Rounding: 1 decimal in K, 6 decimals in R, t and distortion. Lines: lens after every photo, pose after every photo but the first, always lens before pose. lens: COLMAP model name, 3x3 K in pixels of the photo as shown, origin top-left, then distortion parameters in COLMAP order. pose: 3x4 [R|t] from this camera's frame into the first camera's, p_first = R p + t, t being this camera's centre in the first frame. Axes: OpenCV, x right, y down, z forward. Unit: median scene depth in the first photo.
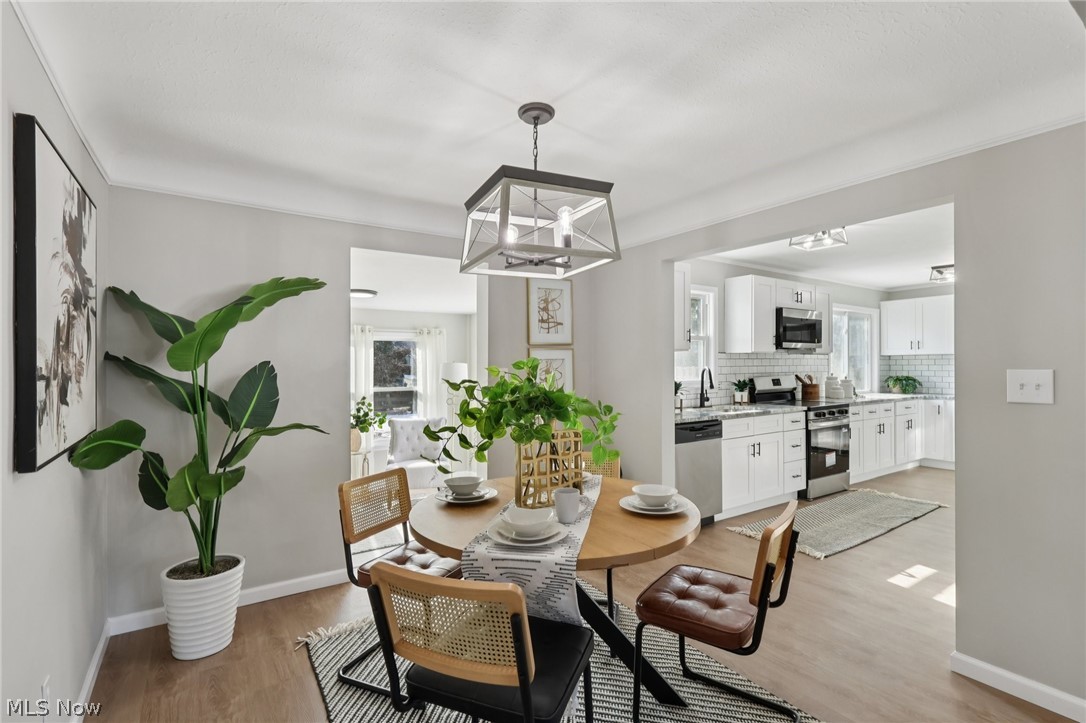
lens RADIAL K [[506.6, 0, 544.3], [0, 506.6, 364.0], [0, 0, 1]] dist [0.002113, -0.000429]
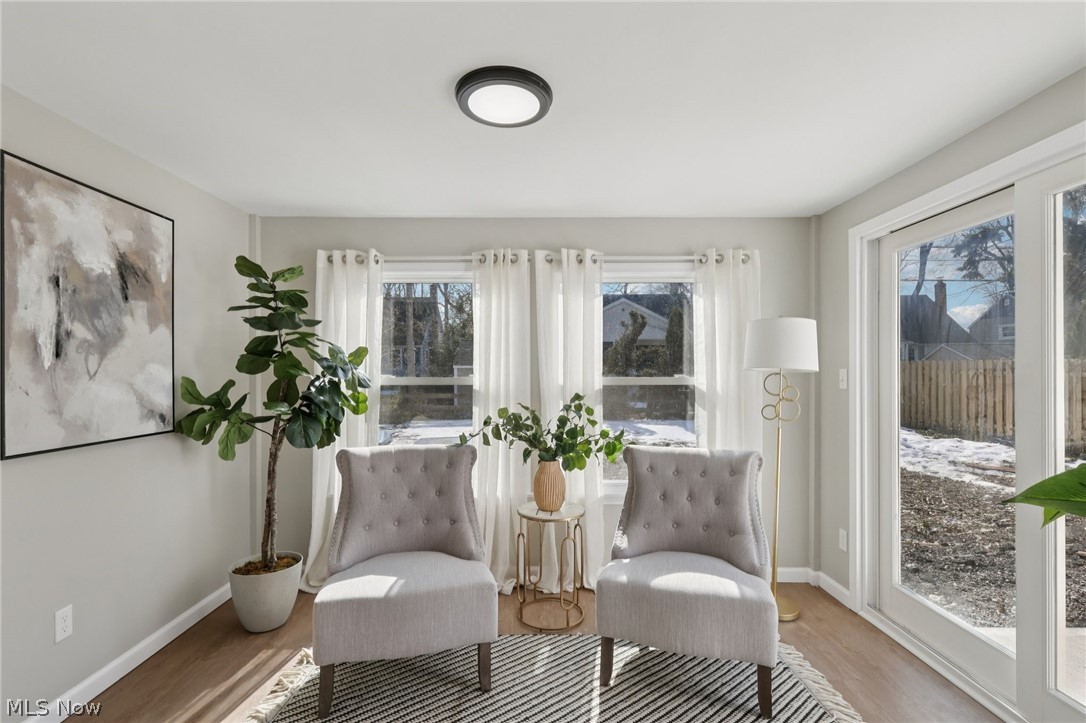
lens RADIAL K [[506.6, 0, 540.2], [0, 506.6, 374.4], [0, 0, 1]] dist [0.002113, -0.000429]
pose [[0.834474, 0.008456, -0.550982, -0.125779], [0.001067, 0.999856, 0.016961, 0.038876], [0.551046, -0.014742, 0.834345, 0.601588]]
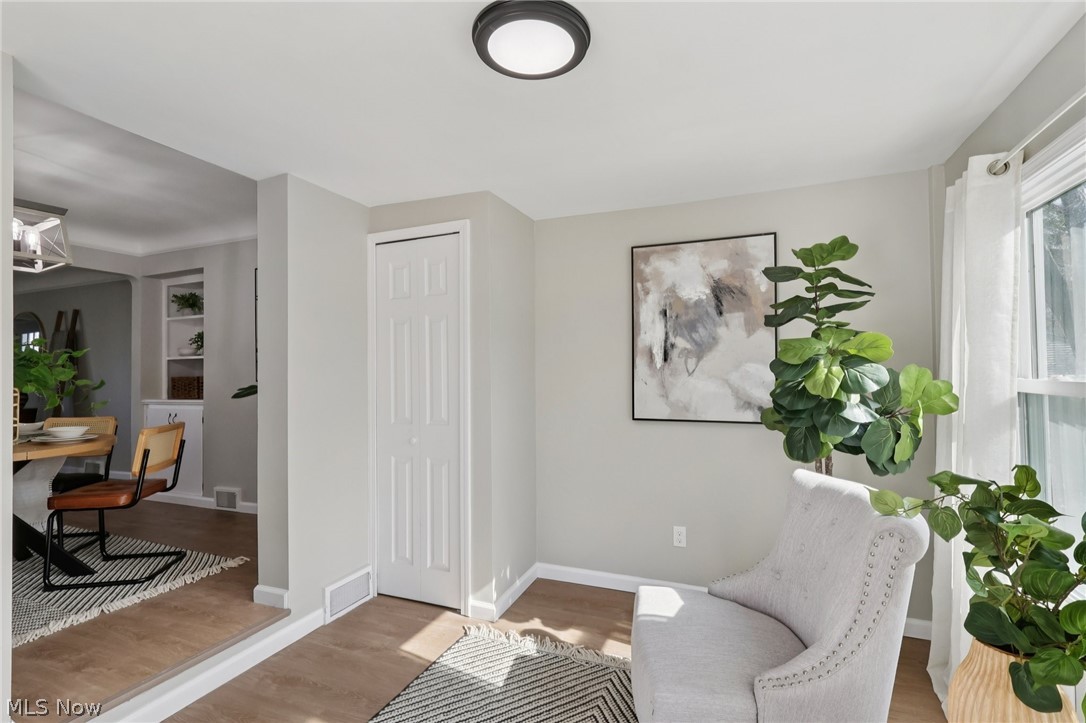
lens RADIAL K [[506.6, 0, 537.6], [0, 506.6, 368.0], [0, 0, 1]] dist [0.002113, -0.000429]
pose [[-0.833646, 0.006245, -0.552263, -0.178004], [0.015201, 0.999817, -0.011641, 0.044280], [0.552089, -0.018099, -0.833588, 1.087018]]
